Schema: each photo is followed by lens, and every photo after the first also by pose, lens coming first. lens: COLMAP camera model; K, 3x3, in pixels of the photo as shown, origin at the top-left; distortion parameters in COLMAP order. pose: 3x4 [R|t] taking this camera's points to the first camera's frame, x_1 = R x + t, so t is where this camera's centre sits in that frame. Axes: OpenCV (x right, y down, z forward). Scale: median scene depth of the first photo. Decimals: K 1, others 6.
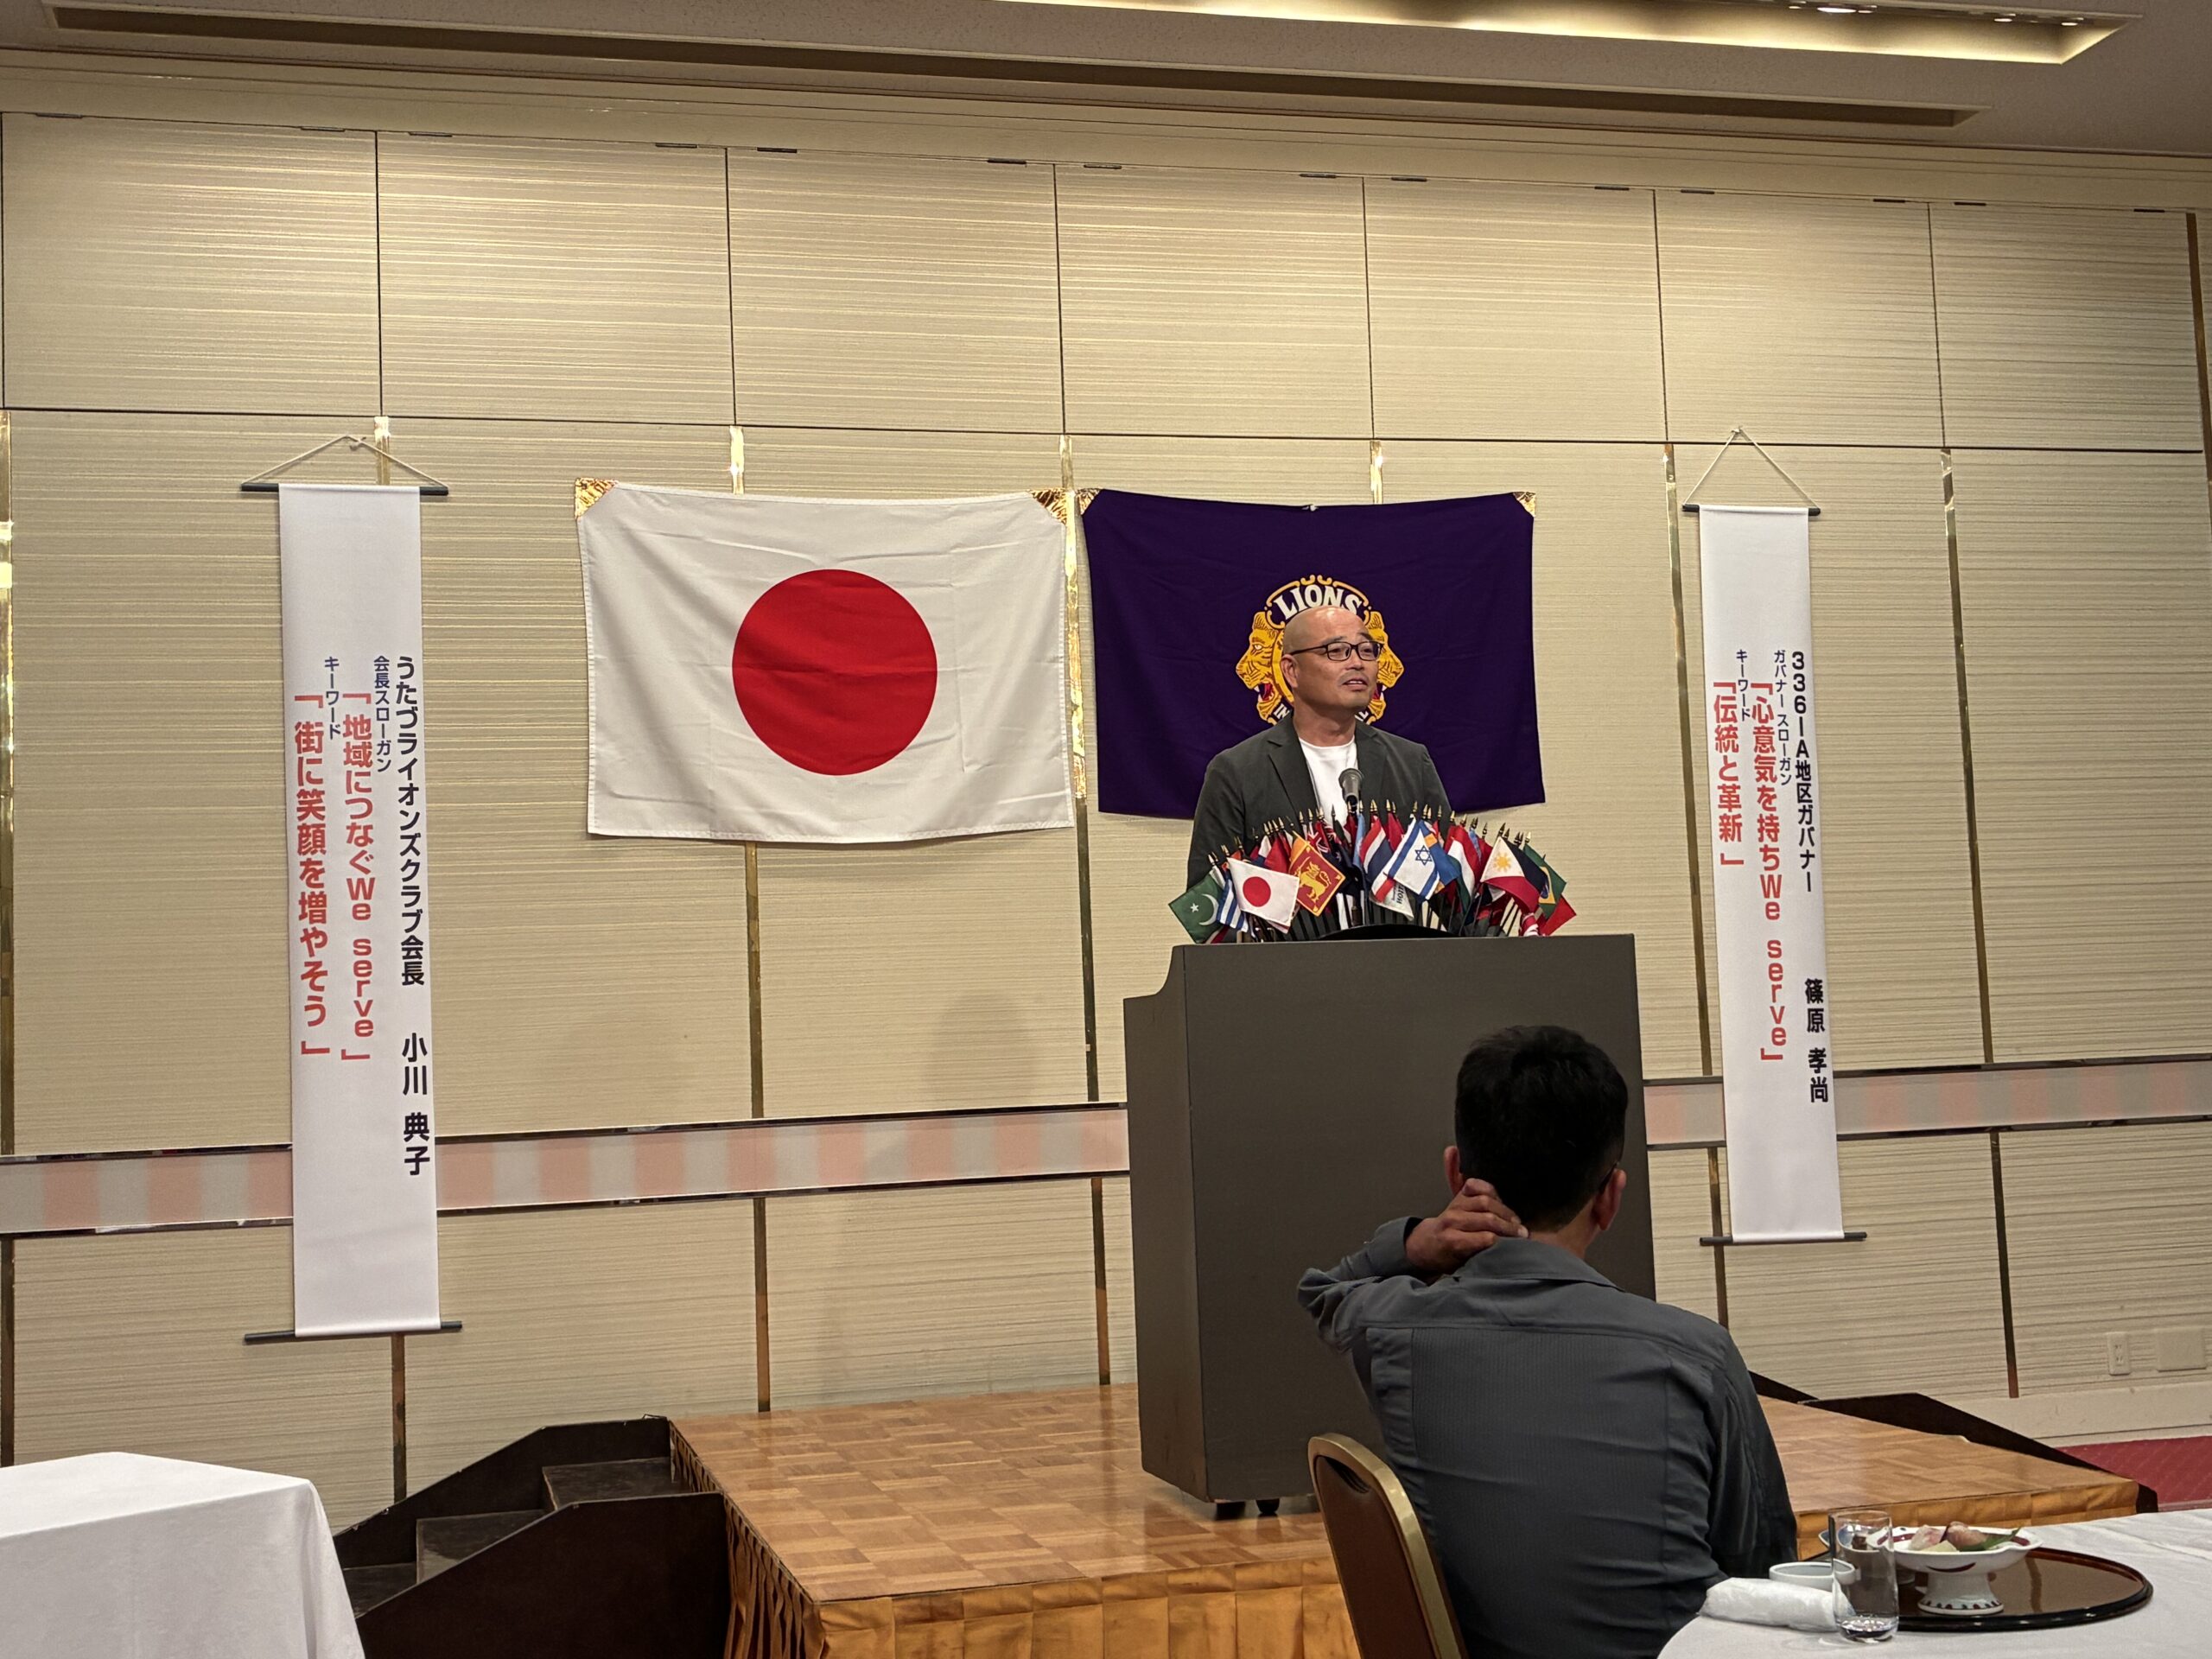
lens RADIAL K [[2659.4, 0, 1103.1], [0, 2659.4, 835.5], [0, 0, 1]] dist [0.075654, 0.000000]
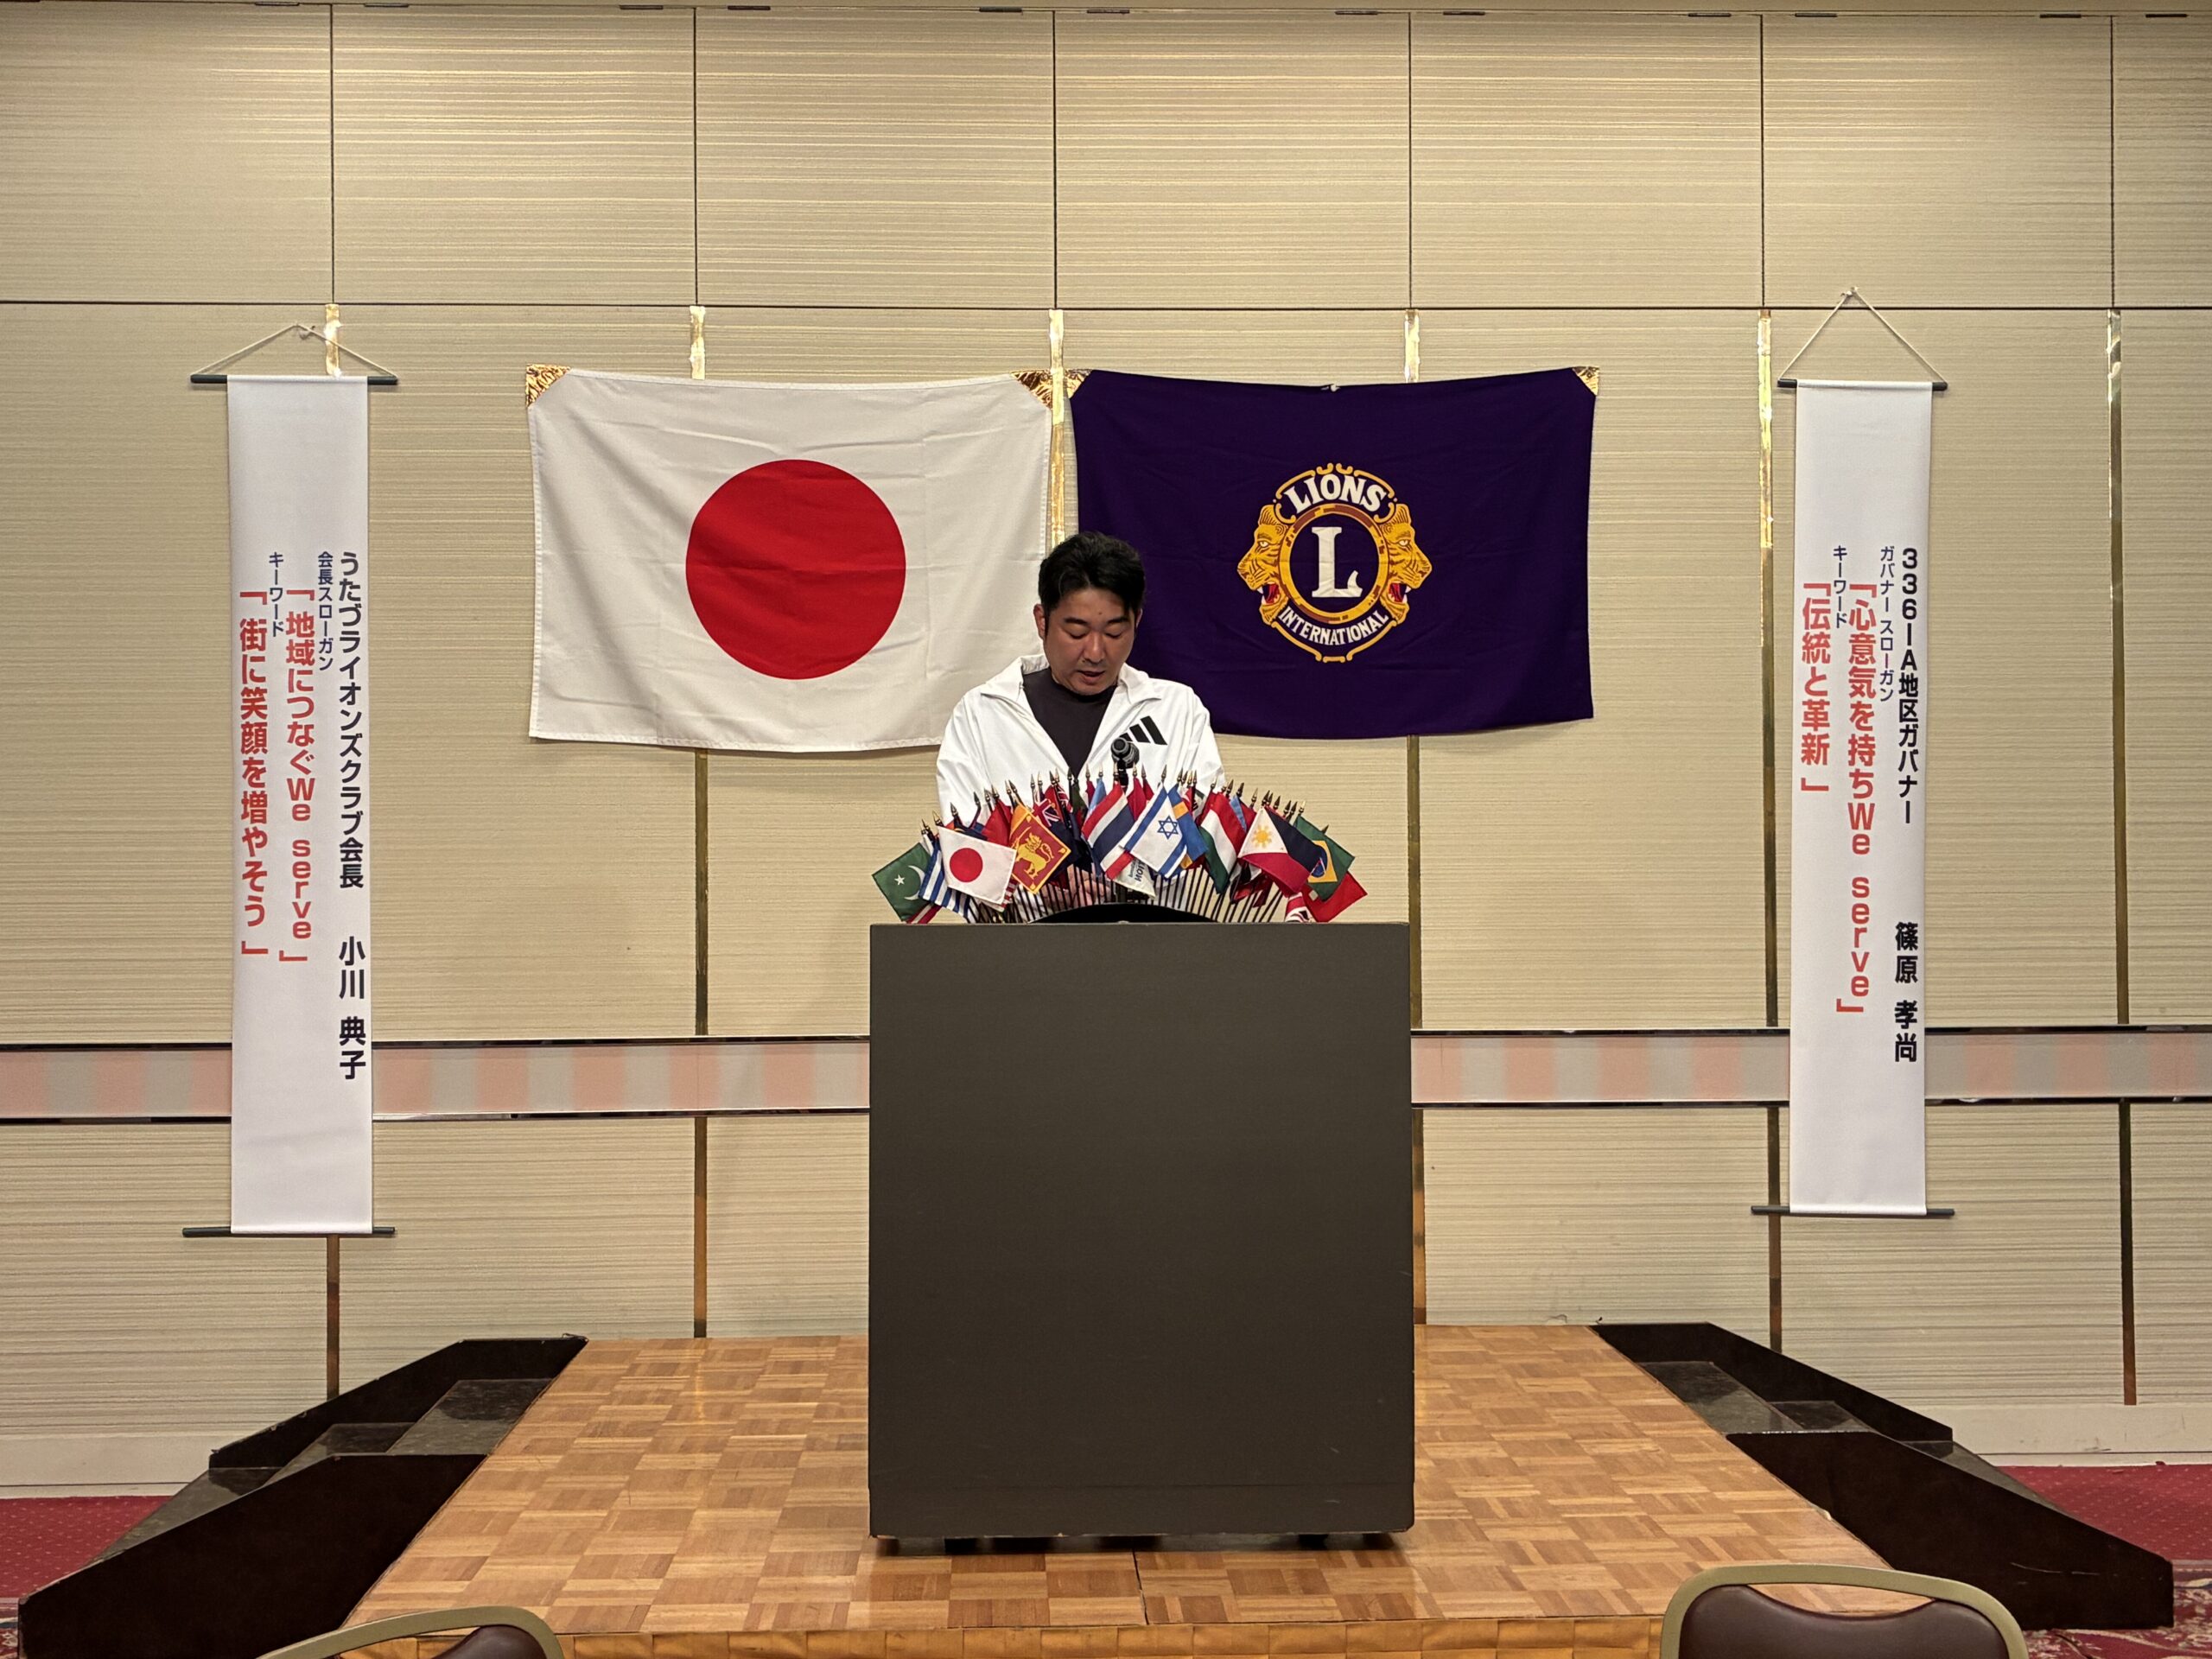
lens RADIAL K [[2589.0, 0, 1116.0], [0, 2589.0, 830.9], [0, 0, 1]] dist [0.046411, 0.000000]
pose [[0.976597, 0.033346, -0.212478, 0.208716], [-0.017252, 0.996870, 0.077149, -0.041604], [0.214386, -0.071678, 0.974115, 0.119927]]
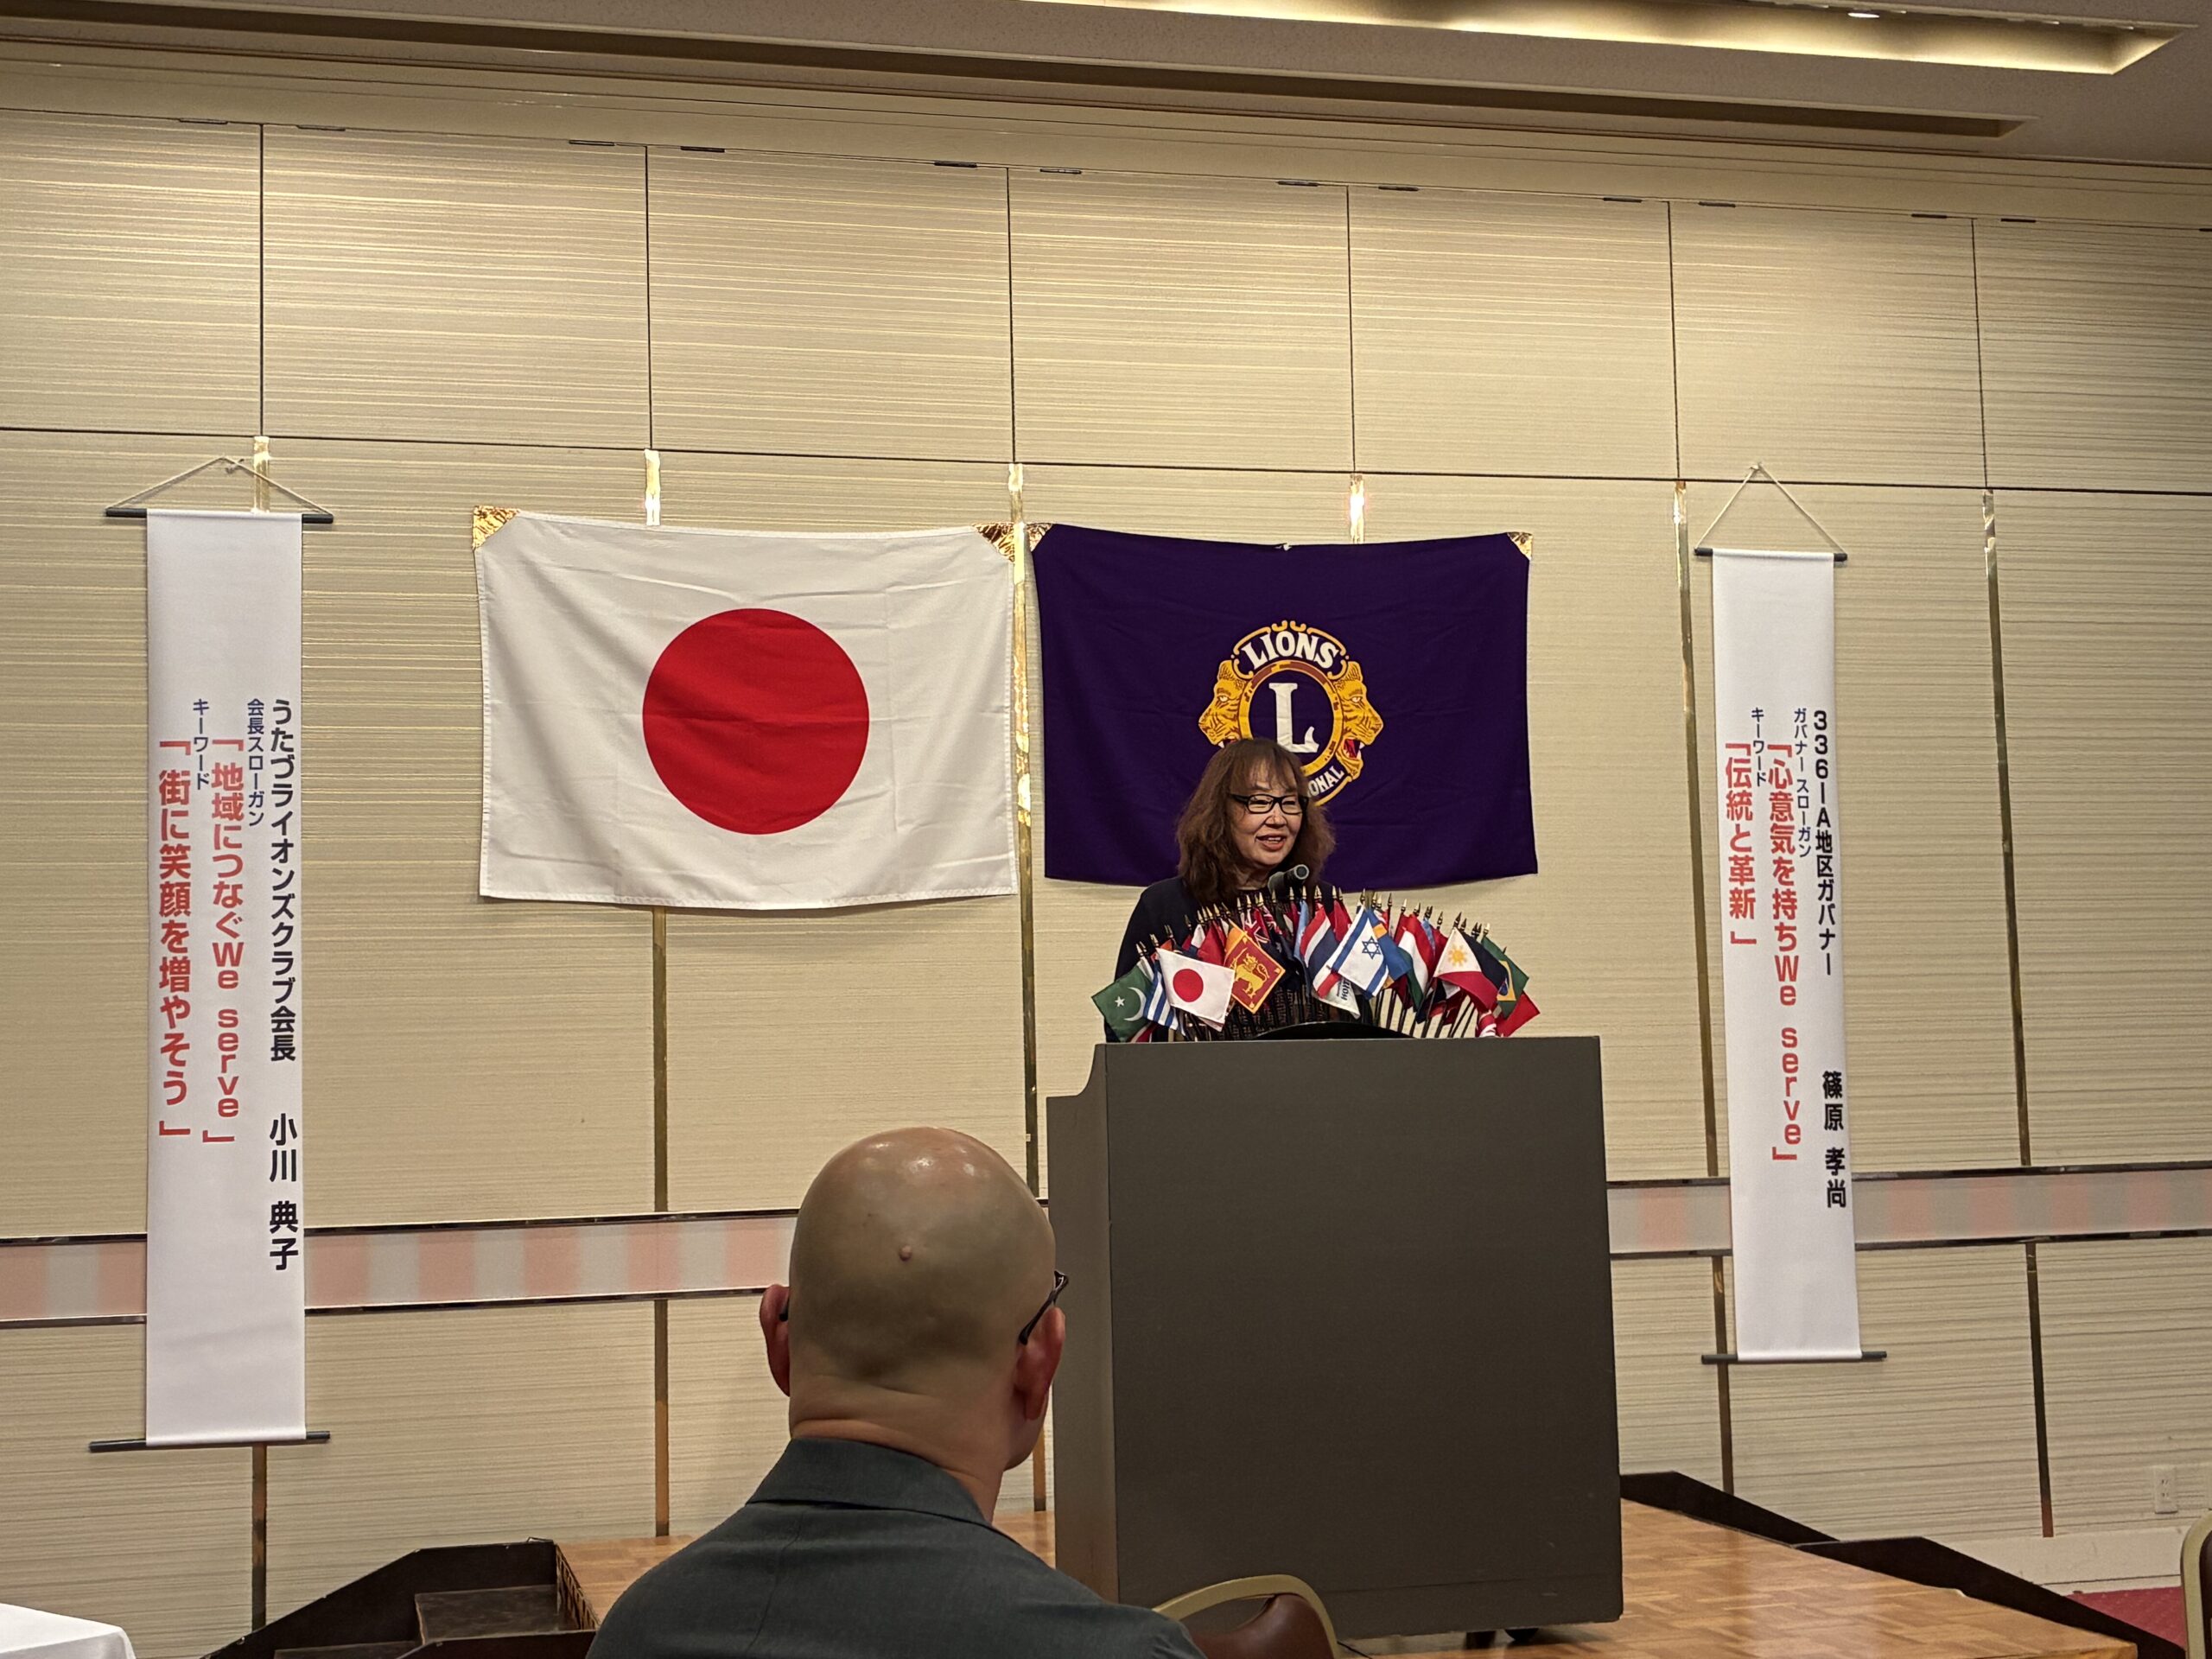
lens RADIAL K [[2983.3, 0, 1109.5], [0, 2983.3, 832.5], [0, 0, 1]] dist [0.081218, 0.000000]
pose [[0.999884, 0.015039, -0.002570, 0.023457], [-0.015062, 0.999844, -0.009193, -0.015691], [0.002431, 0.009231, 0.999954, -0.022181]]
